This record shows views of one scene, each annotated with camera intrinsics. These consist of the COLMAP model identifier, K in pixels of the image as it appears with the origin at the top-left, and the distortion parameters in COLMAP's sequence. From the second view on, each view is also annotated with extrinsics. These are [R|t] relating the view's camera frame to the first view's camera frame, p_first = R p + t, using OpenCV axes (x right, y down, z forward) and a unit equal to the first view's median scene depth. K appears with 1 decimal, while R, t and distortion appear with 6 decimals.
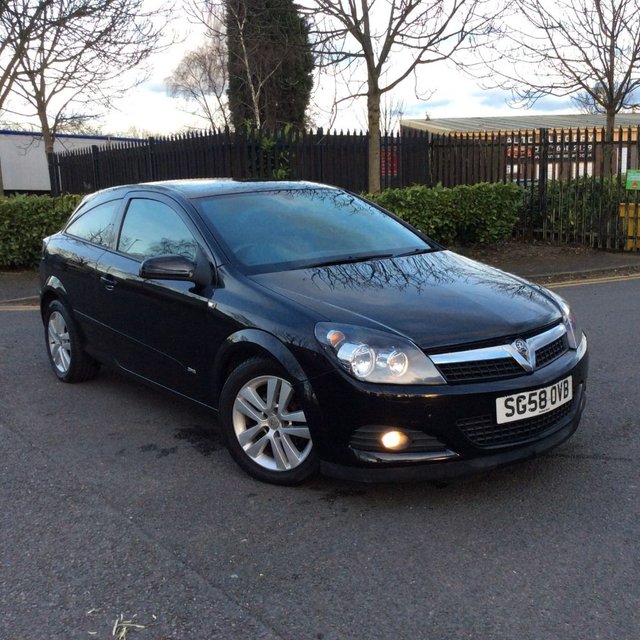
lens RADIAL K [[790.7, 0, 325.6], [0, 790.7, 322.6], [0, 0, 1]] dist [0.017110, 0.000000]
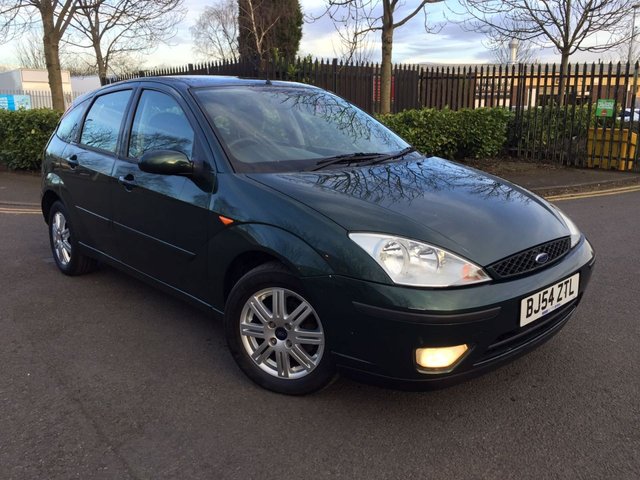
lens RADIAL K [[554.4, 0, 318.6], [0, 554.4, 235.6], [0, 0, 1]] dist [0.034224, -0.045965]
pose [[0.999137, 0.014643, 0.038881, -0.058864], [-0.016318, 0.998936, 0.043127, -0.015817], [-0.038208, -0.043724, 0.998313, 0.151119]]
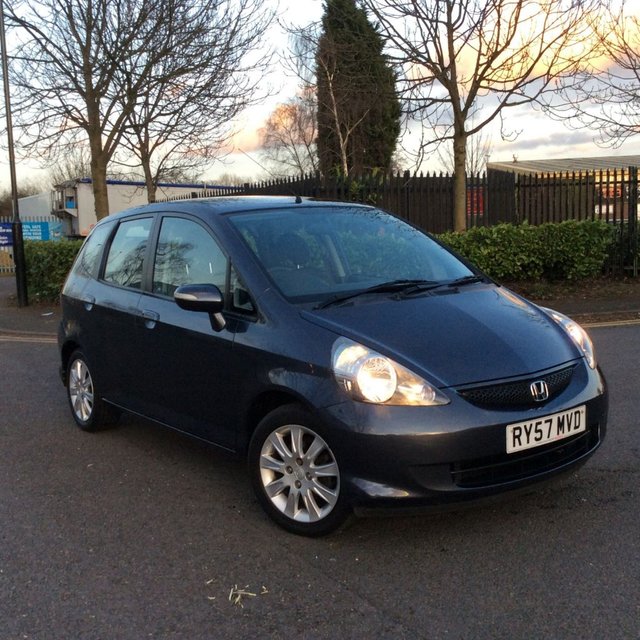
lens RADIAL K [[790.7, 0, 319.5], [0, 790.7, 317.9], [0, 0, 1]] dist [0.017110, 0.000000]
pose [[0.993297, 0.001300, -0.115582, -0.001316], [-0.008455, 0.998075, -0.061434, 0.010157], [0.115280, 0.061999, 0.991396, -0.025228]]
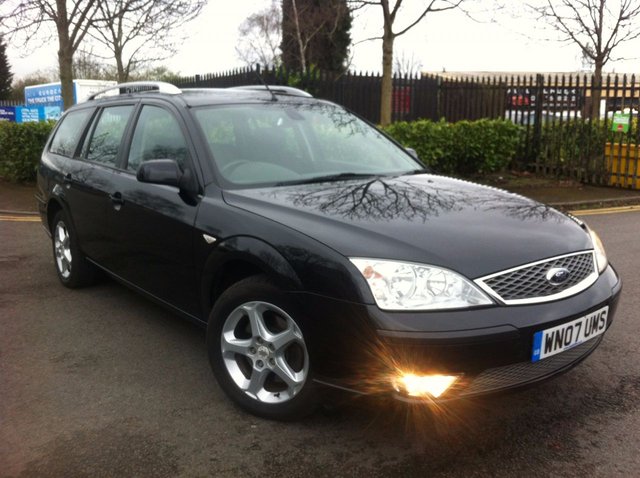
lens RADIAL K [[624.8, 0, 326.0], [0, 624.8, 248.4], [0, 0, 1]] dist [-0.054563, 0.000000]
pose [[0.997917, 0.037639, -0.052385, 0.026686], [-0.036371, 0.999027, 0.024956, -0.008926], [0.053274, -0.022999, 0.998315, 0.097976]]
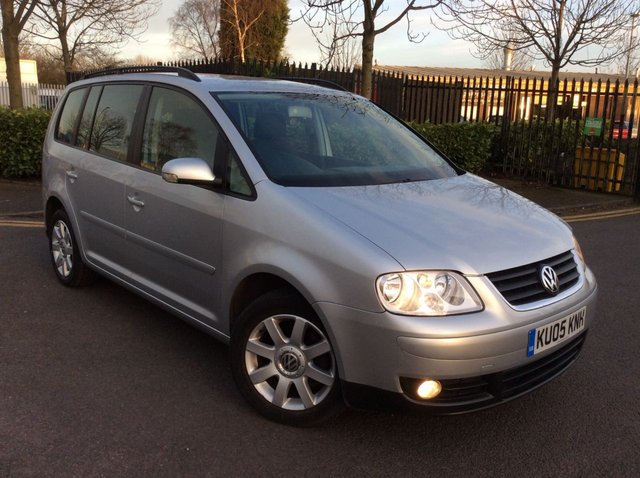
lens RADIAL K [[588.3, 0, 321.4], [0, 588.3, 236.1], [0, 0, 1]] dist [0.031727, -0.080476]
pose [[0.996573, 0.043375, 0.070439, -0.043418], [-0.045791, 0.998404, 0.033057, -0.029084], [-0.068892, -0.036169, 0.996968, 0.154907]]
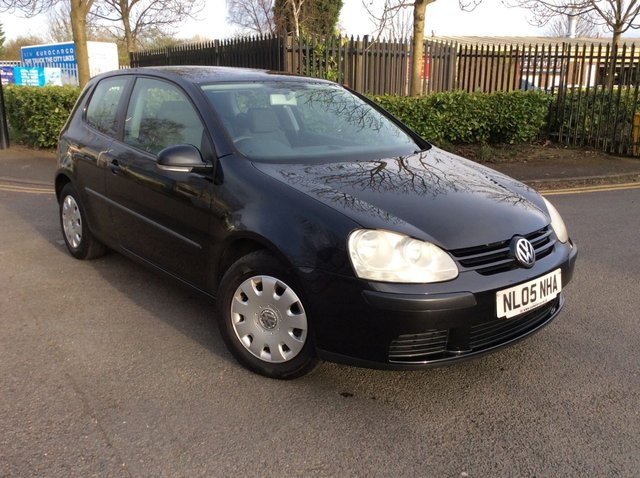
lens RADIAL K [[588.3, 0, 318.3], [0, 588.3, 237.3], [0, 0, 1]] dist [0.031727, -0.080476]
pose [[0.998760, 0.041542, -0.027439, -0.038713], [-0.039270, 0.996125, 0.078698, -0.021808], [0.030602, -0.077523, 0.996521, 0.131910]]
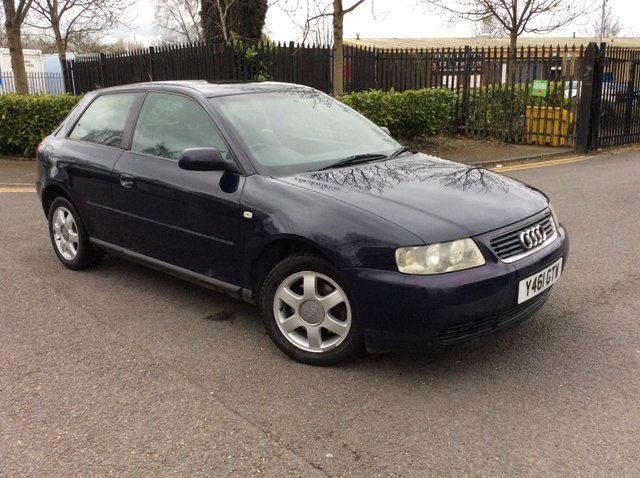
lens RADIAL K [[588.3, 0, 324.1], [0, 588.3, 250.4], [0, 0, 1]] dist [0.031727, -0.080476]
pose [[0.996166, -0.008902, 0.087030, -0.038661], [0.000773, 0.995666, 0.093001, -0.006319], [-0.087481, -0.092577, 0.991855, 0.047405]]
